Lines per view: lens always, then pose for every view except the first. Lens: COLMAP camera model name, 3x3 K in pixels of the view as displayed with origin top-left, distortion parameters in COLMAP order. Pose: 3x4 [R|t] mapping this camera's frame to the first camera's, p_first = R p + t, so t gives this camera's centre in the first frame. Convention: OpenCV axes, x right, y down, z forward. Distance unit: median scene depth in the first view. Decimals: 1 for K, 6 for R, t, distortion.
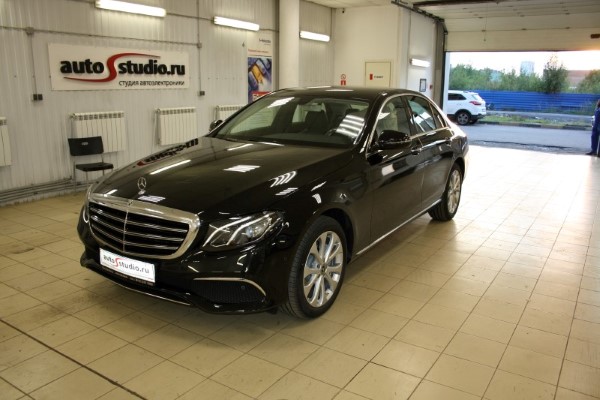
lens RADIAL K [[496.7, 0, 302.8], [0, 496.7, 210.1], [0, 0, 1]] dist [-0.164288, 0.138942]
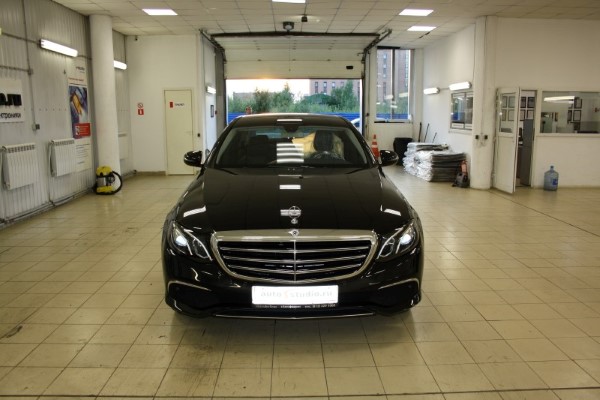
lens RADIAL K [[496.7, 0, 302.8], [0, 496.7, 210.1], [0, 0, 1]] dist [-0.164288, 0.138942]
pose [[0.823937, -0.121938, 0.553407, -0.302607], [0.148968, 0.988834, -0.003910, -0.018073], [-0.546751, 0.085662, 0.832902, 0.046285]]
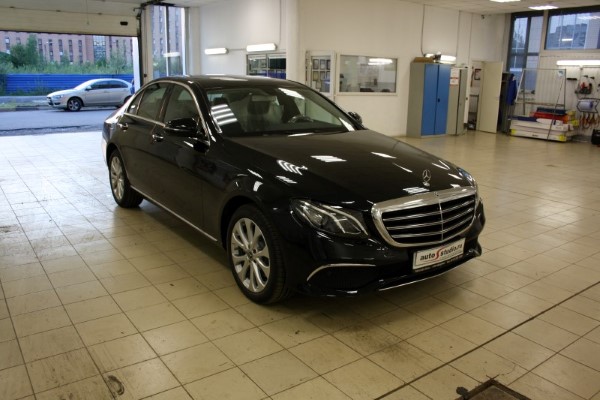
lens RADIAL K [[496.7, 0, 302.8], [0, 496.7, 210.1], [0, 0, 1]] dist [-0.164288, 0.138942]
pose [[0.353534, -0.250619, 0.901223, -0.478071], [0.211190, 0.959950, 0.184104, -0.080306], [-0.911270, 0.125242, 0.392304, 0.287056]]
